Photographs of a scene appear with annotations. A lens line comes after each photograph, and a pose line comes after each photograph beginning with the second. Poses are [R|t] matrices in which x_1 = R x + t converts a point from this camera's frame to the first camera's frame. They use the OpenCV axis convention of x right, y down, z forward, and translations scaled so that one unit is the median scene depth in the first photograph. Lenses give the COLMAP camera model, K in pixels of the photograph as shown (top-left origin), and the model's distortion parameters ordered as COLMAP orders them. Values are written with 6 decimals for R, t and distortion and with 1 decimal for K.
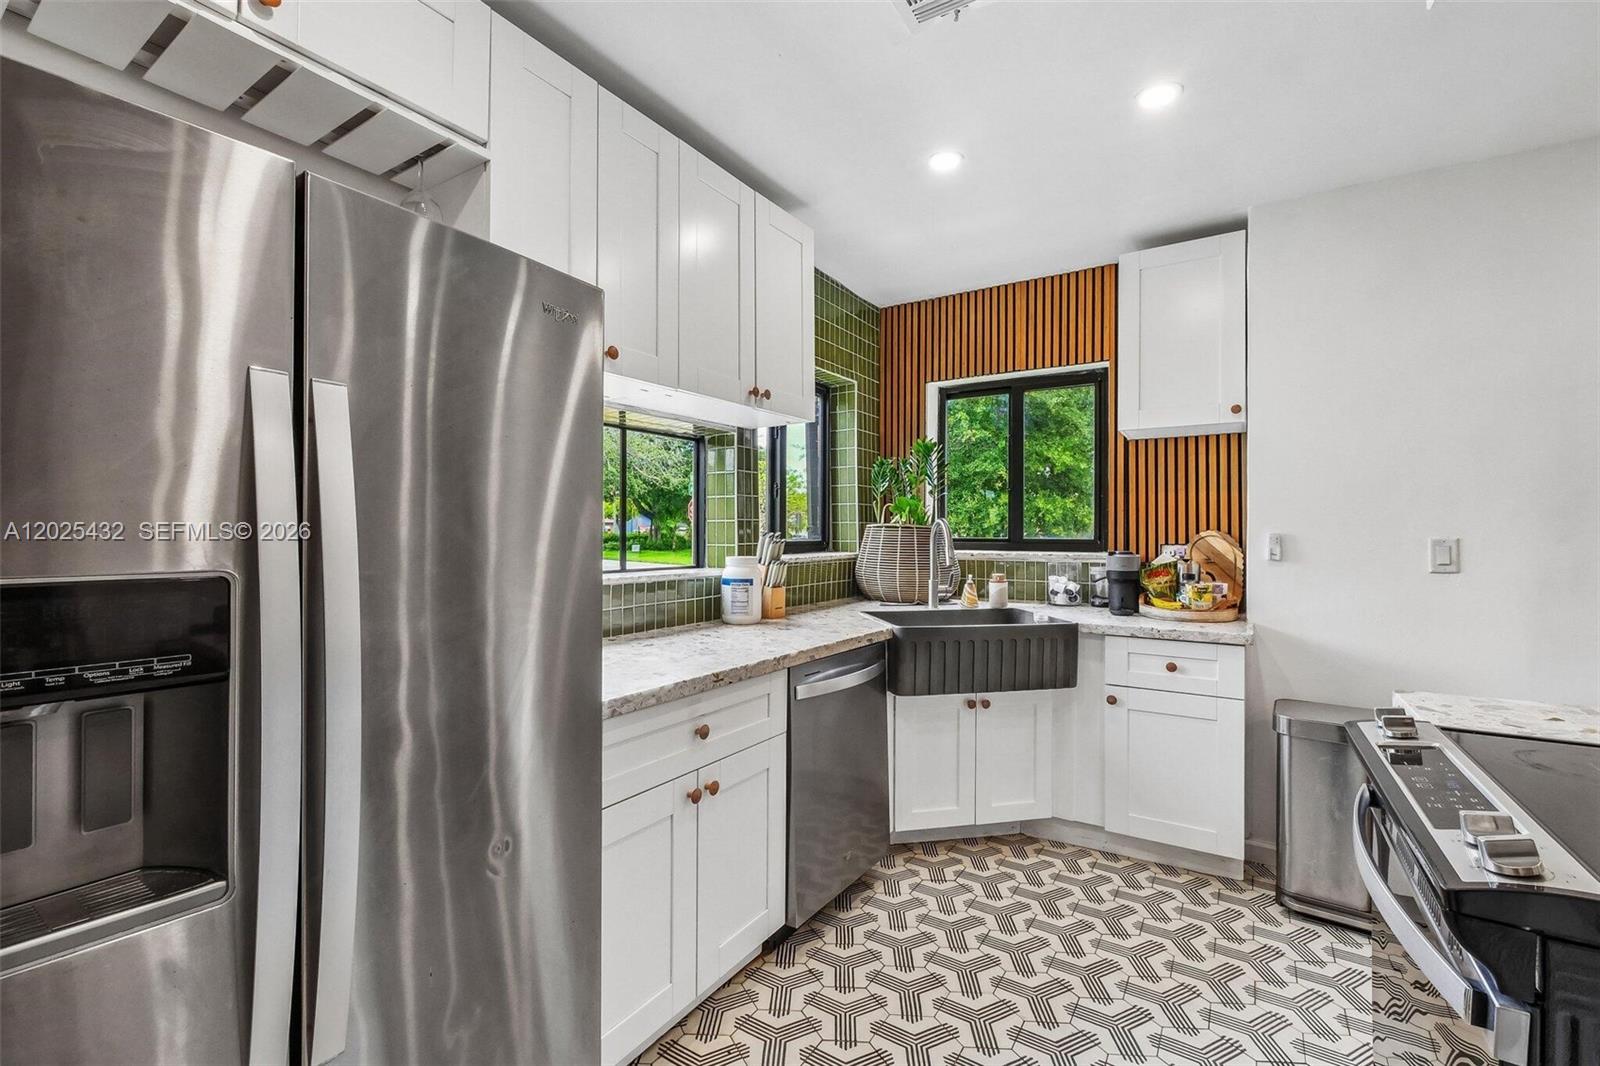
lens RADIAL K [[683.9, 0, 792.3], [0, 683.9, 531.5], [0, 0, 1]] dist [-0.004579, -0.000235]
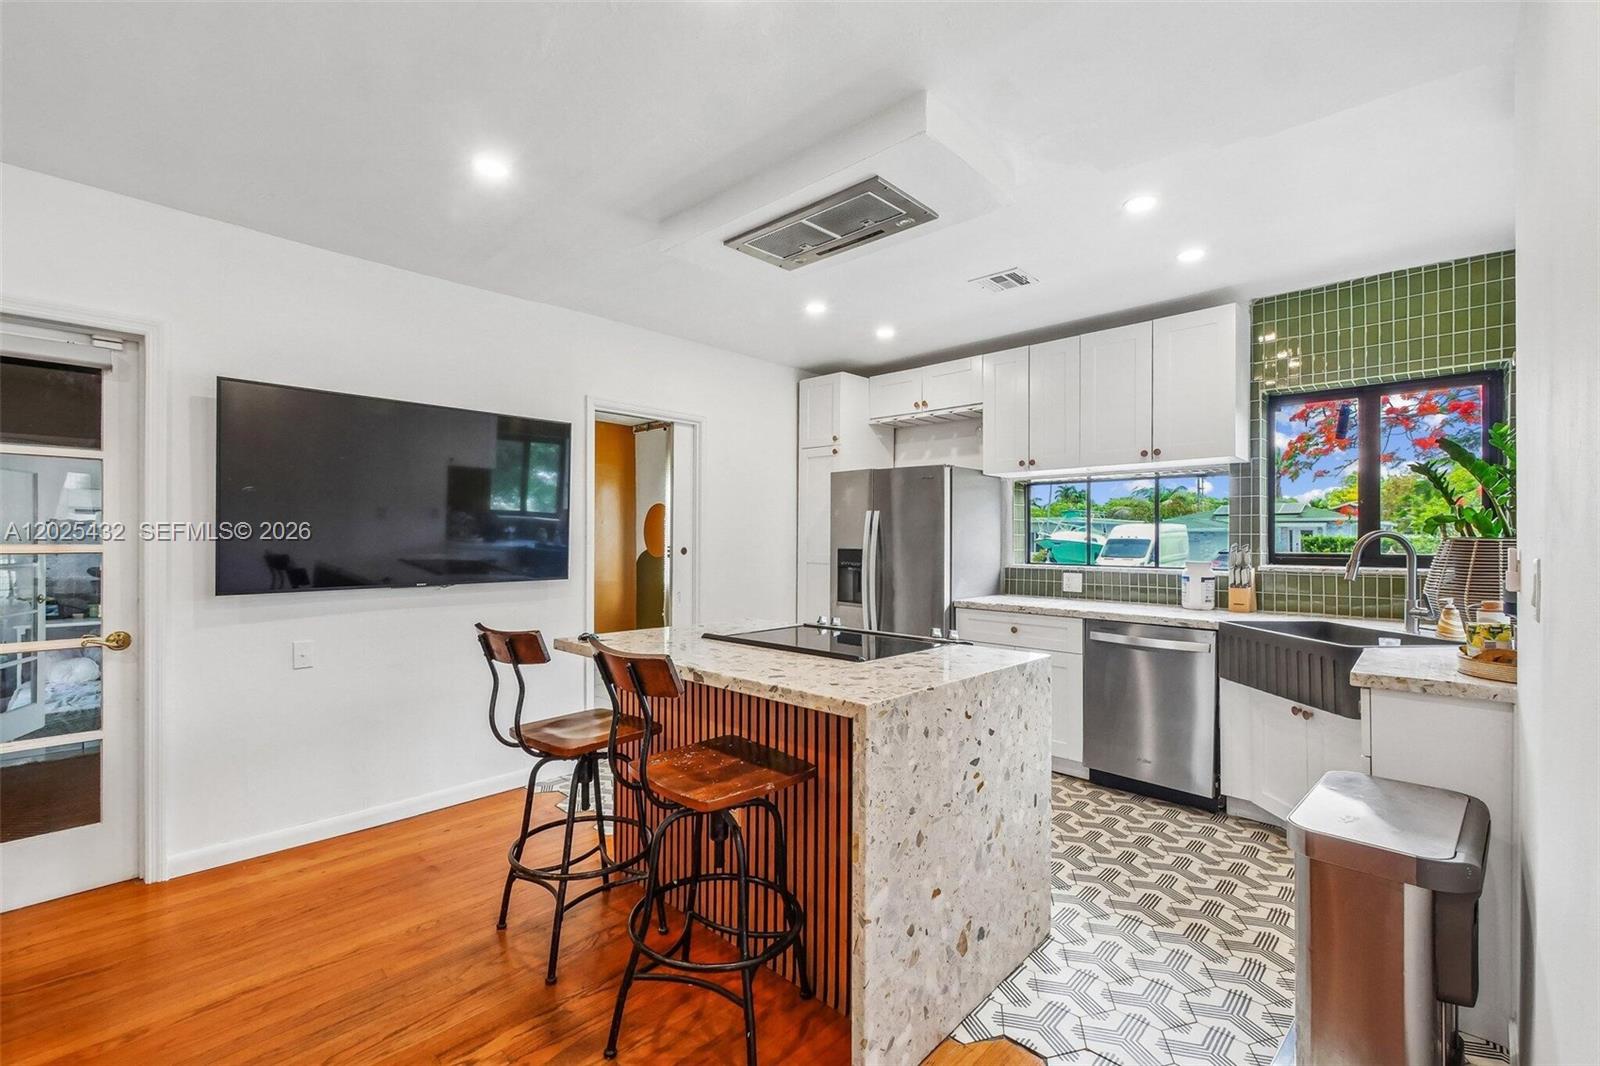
lens RADIAL K [[683.9, 0, 792.3], [0, 683.9, 531.5], [0, 0, 1]] dist [-0.004579, -0.000235]
pose [[-0.183566, -0.010031, -0.982956, 1.623267], [-0.004534, 0.999946, -0.009358, -0.007603], [0.982997, 0.002739, -0.183601, 0.499438]]
